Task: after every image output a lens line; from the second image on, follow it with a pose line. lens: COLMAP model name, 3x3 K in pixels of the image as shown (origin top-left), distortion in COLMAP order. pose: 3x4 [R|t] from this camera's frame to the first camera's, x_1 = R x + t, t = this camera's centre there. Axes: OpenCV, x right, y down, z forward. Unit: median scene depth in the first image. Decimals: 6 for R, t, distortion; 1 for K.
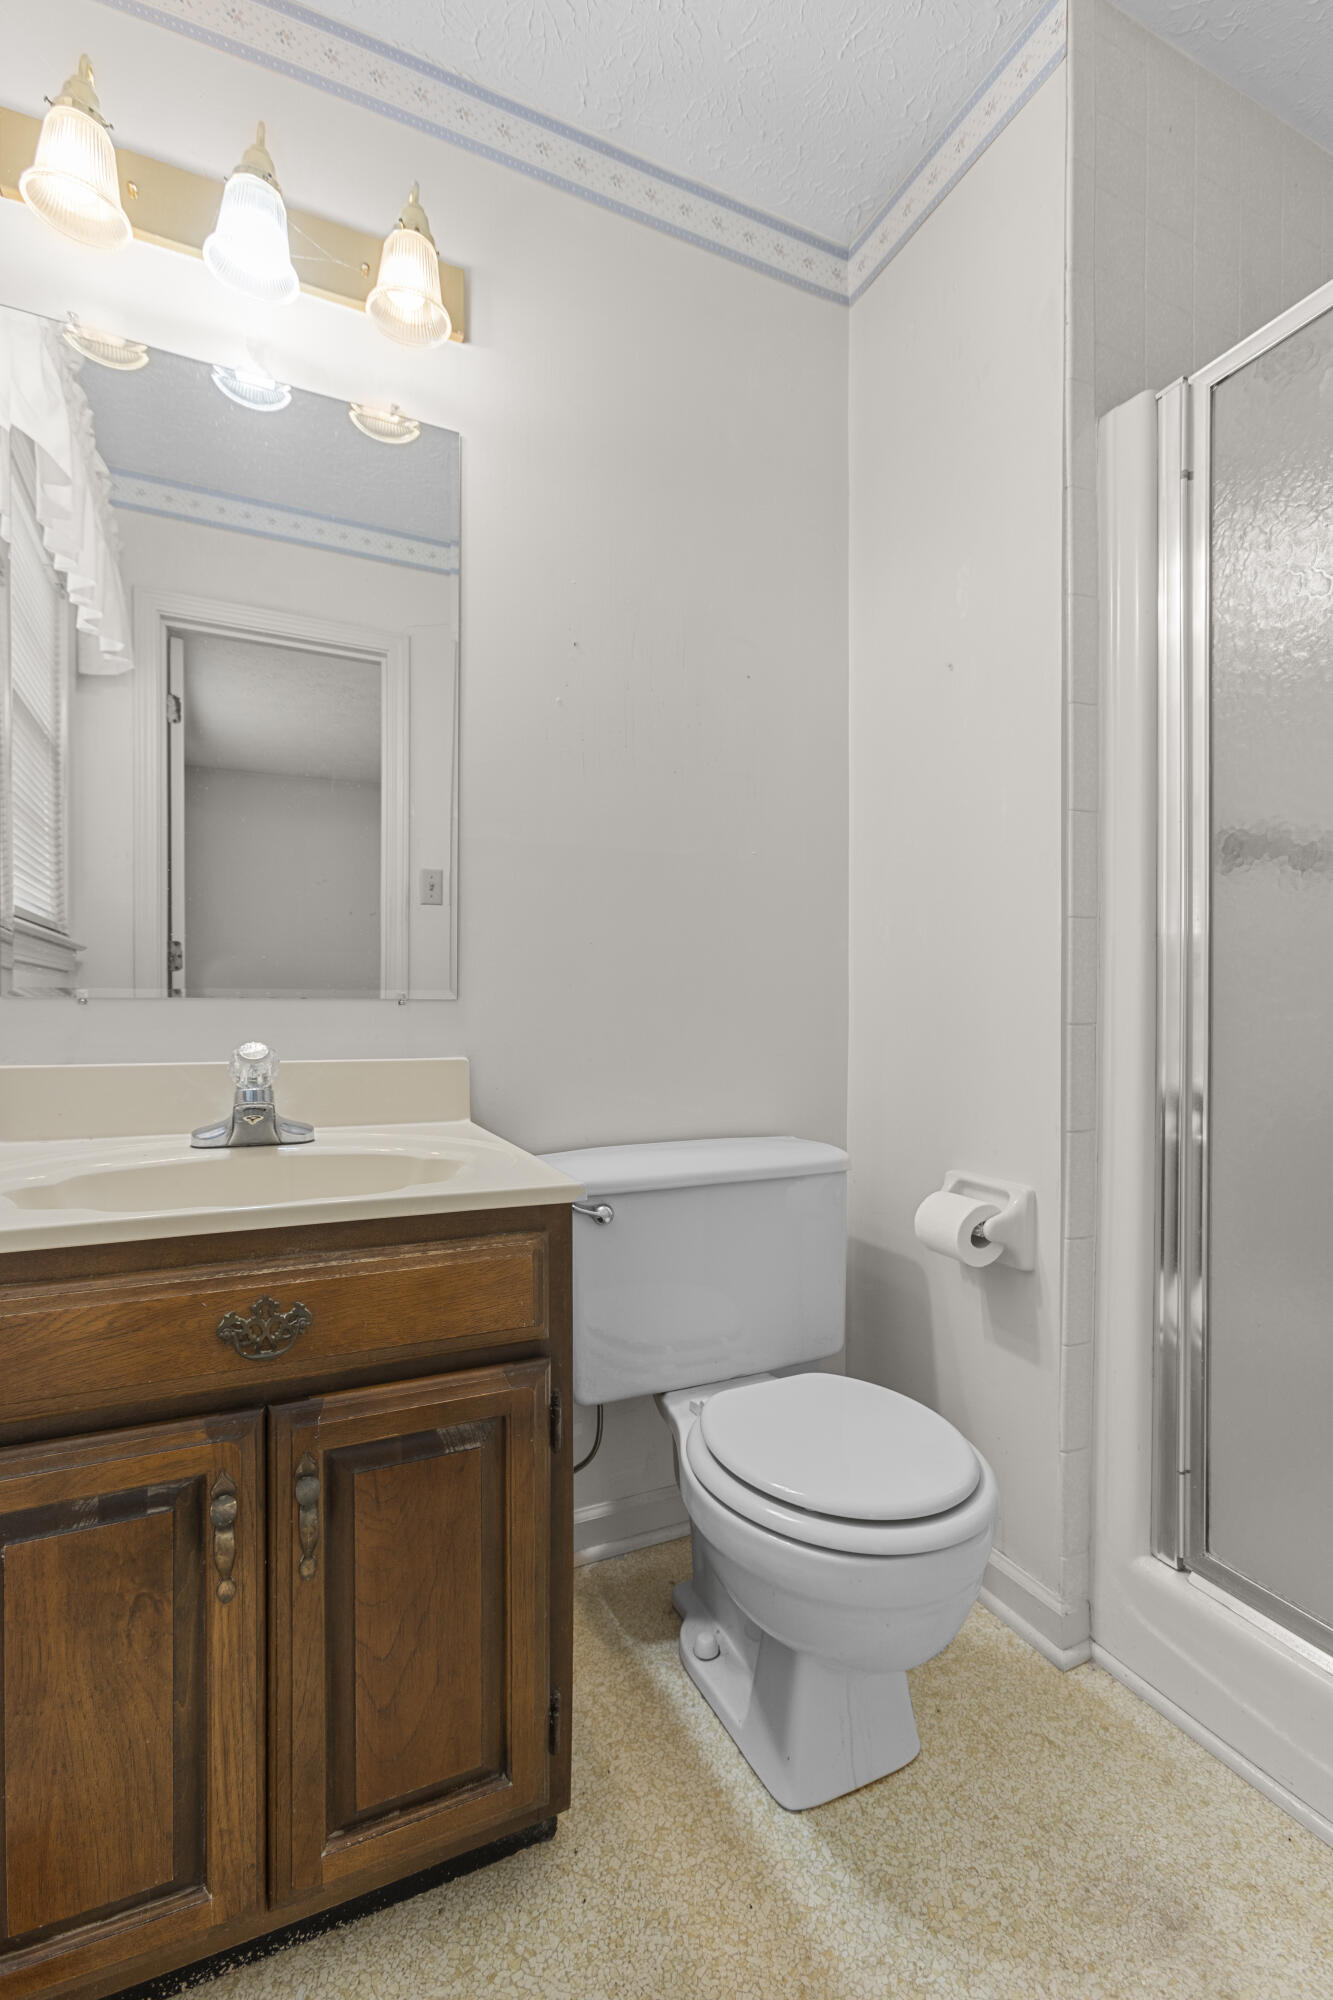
lens RADIAL K [[885.8, 0, 666.7], [0, 885.8, 1012.3], [0, 0, 1]] dist [-0.007414, 0.004356]
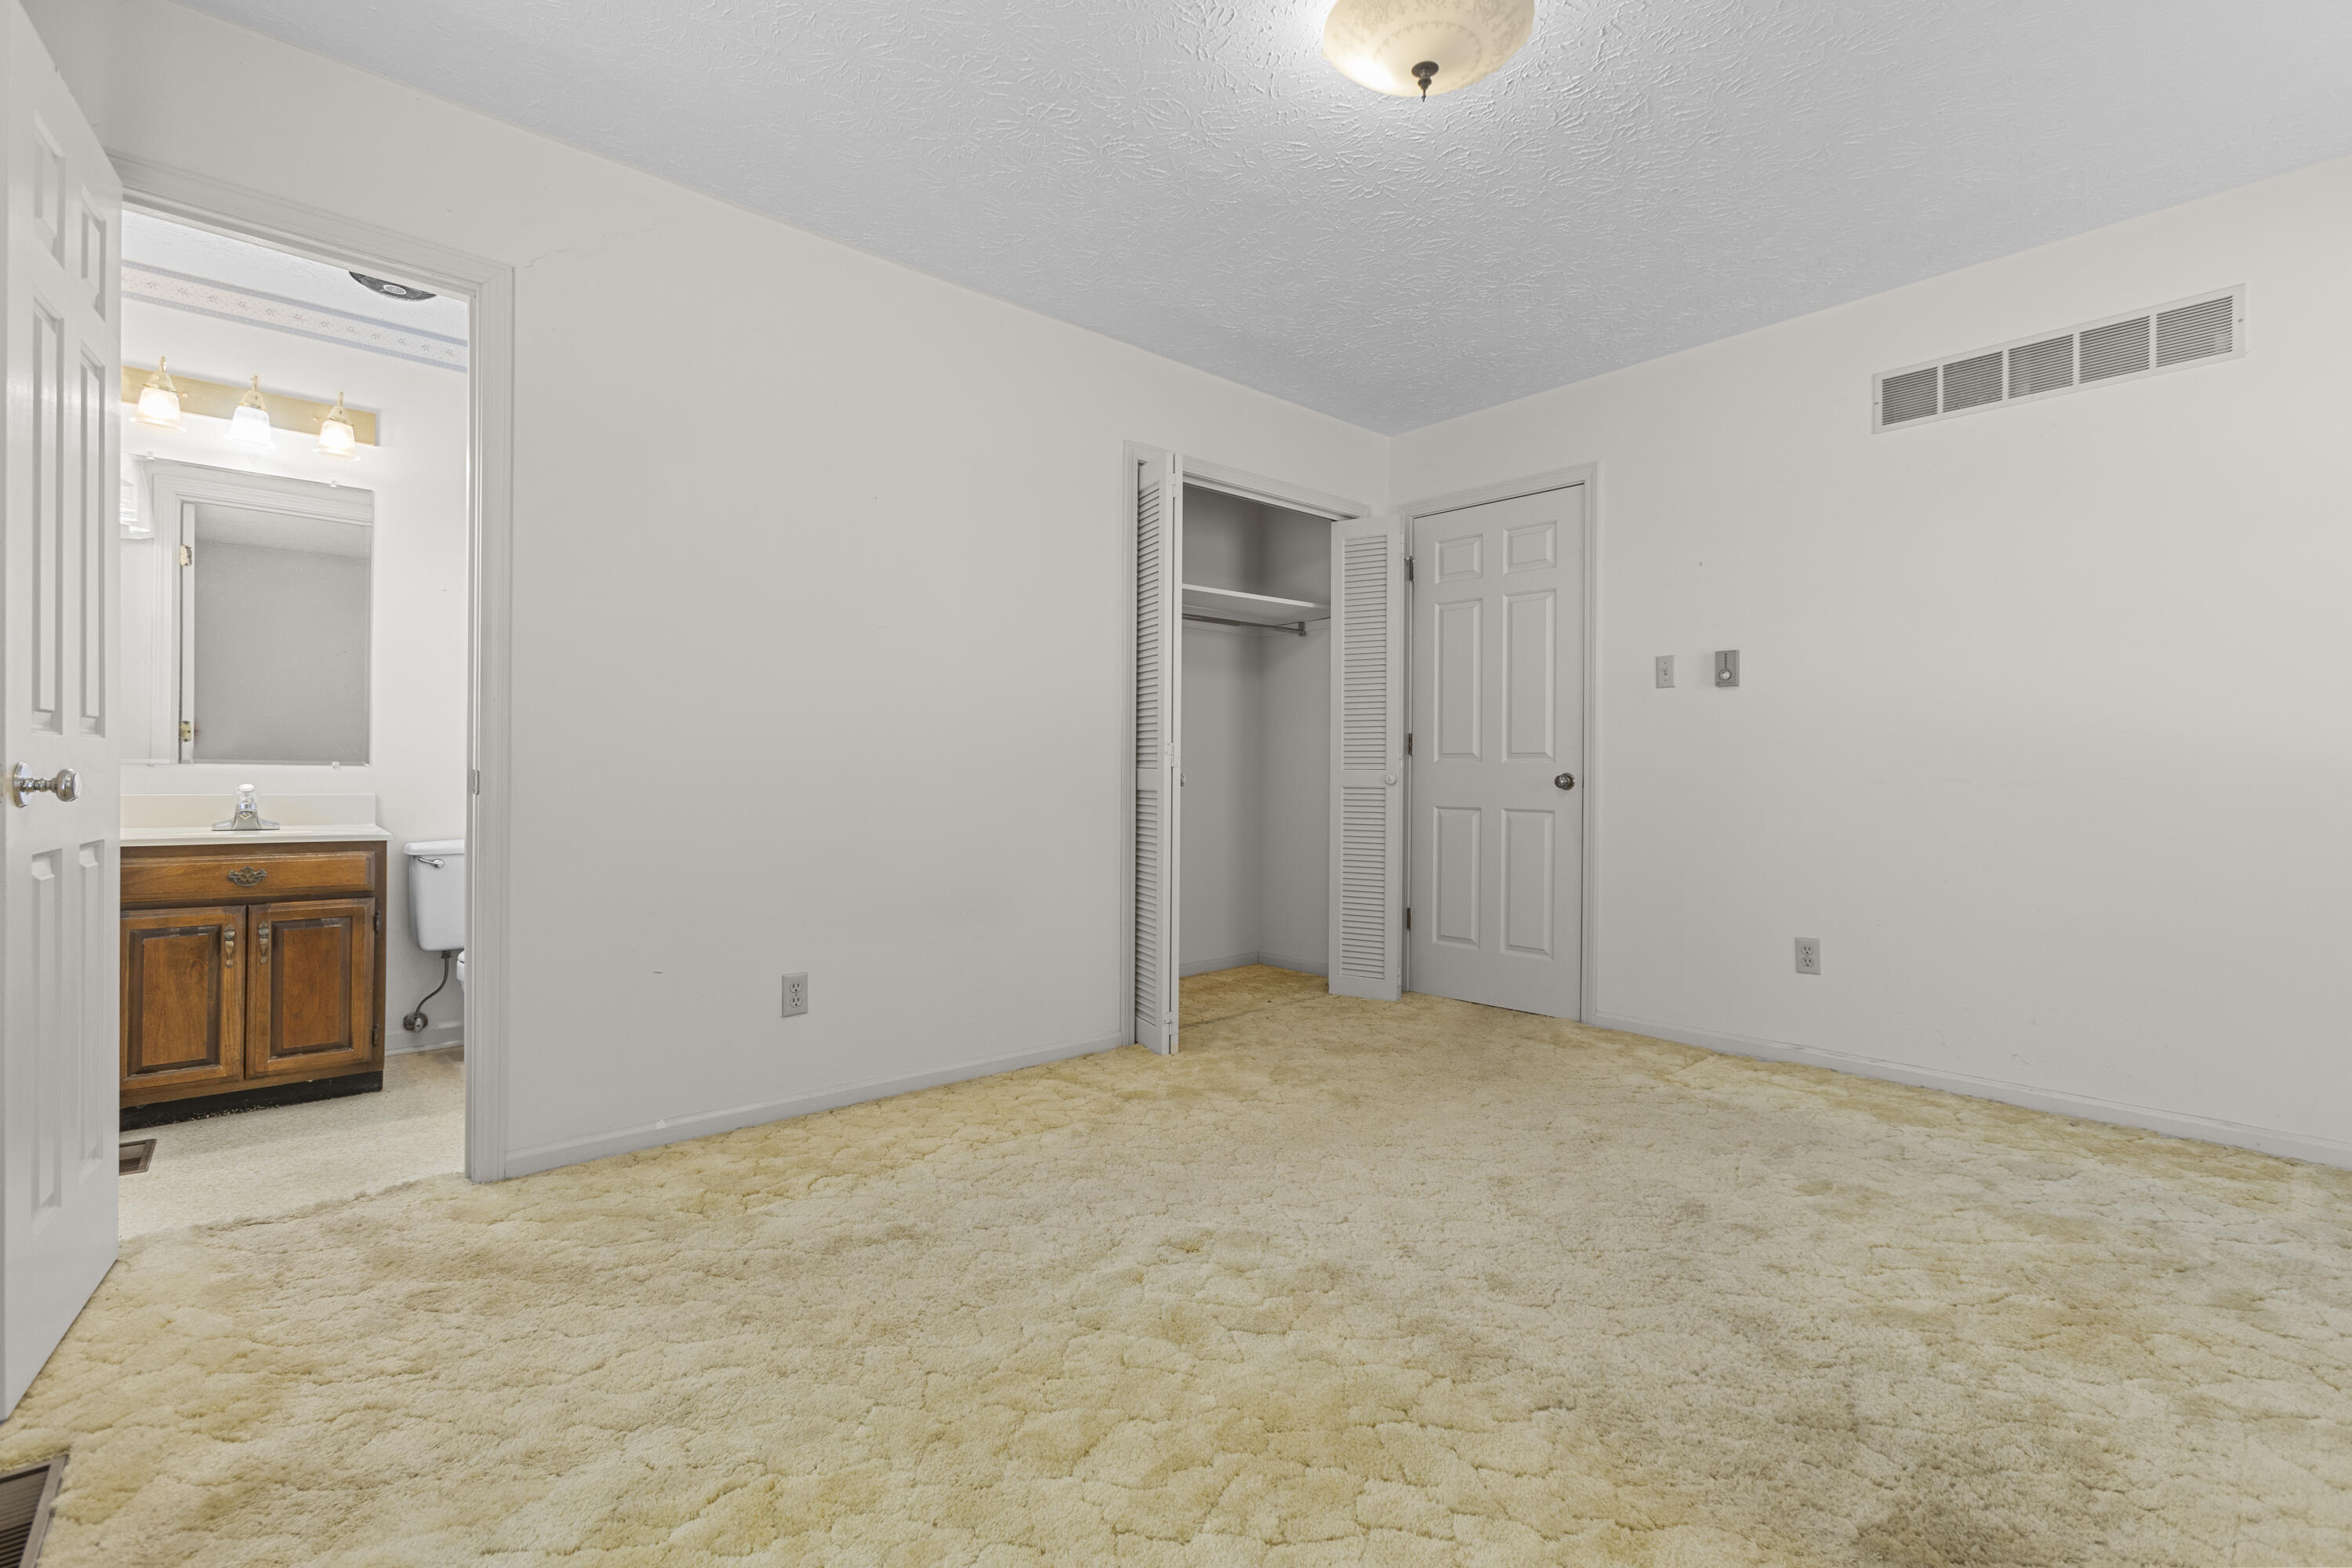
lens RADIAL K [[1041.7, 0, 1173.5], [0, 1041.7, 764.9], [0, 0, 1]] dist [-0.007414, 0.004356]
pose [[0.960659, 0.006939, 0.277644, 1.490758], [-0.002830, 0.999880, -0.015198, 0.029897], [-0.277716, 0.013815, 0.960564, -3.068308]]
